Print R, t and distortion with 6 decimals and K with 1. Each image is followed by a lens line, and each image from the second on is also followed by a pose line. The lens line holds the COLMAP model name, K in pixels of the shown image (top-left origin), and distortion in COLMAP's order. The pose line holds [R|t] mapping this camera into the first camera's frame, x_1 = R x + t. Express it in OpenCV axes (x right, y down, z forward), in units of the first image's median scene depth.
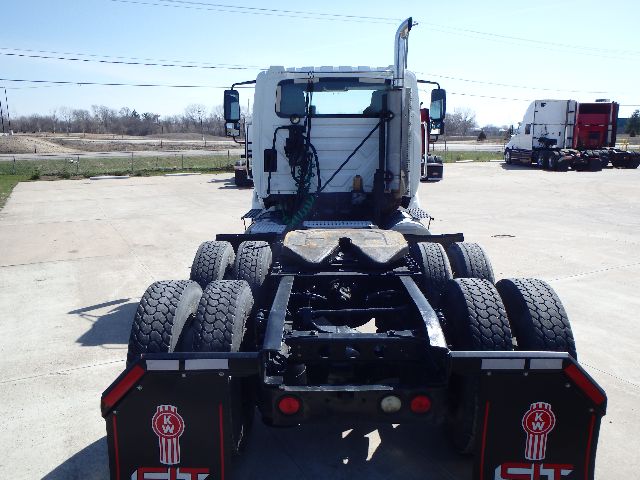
lens RADIAL K [[531.5, 0, 320.0], [0, 531.5, 240.0], [0, 0, 1]] dist [-0.033620, 0.014719]
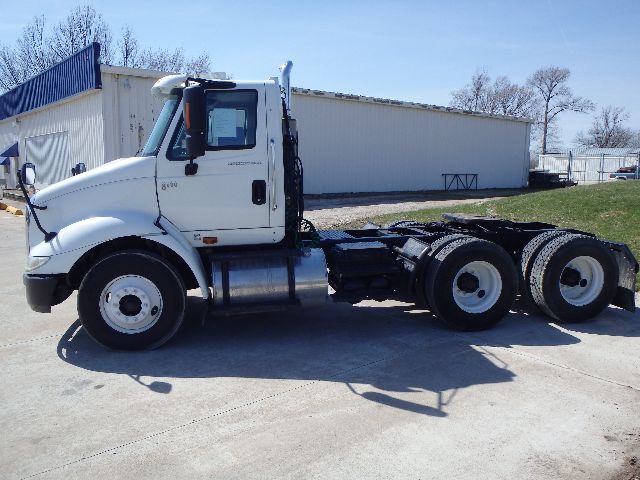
lens RADIAL K [[517.1, 0, 320.0], [0, 517.1, 240.0], [0, 0, 1]] dist [-0.000933, 0.003029]
pose [[-0.211022, -0.125551, 0.969385, -1.062513], [0.179609, 0.969851, 0.164710, -0.222527], [-0.960838, 0.208868, -0.182110, 1.228263]]
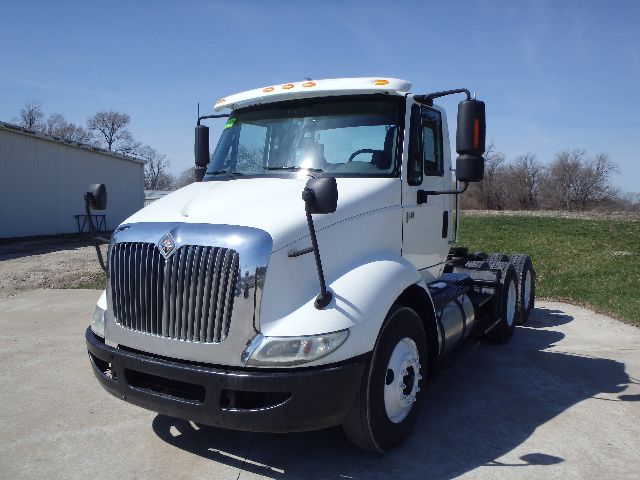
lens RADIAL K [[531.5, 0, 320.0], [0, 531.5, 240.0], [0, 0, 1]] dist [-0.033620, 0.014719]
pose [[-0.851112, -0.017700, 0.524685, -0.418363], [0.107416, 0.972416, 0.207048, -0.340831], [-0.513877, 0.232581, -0.825734, 1.939702]]
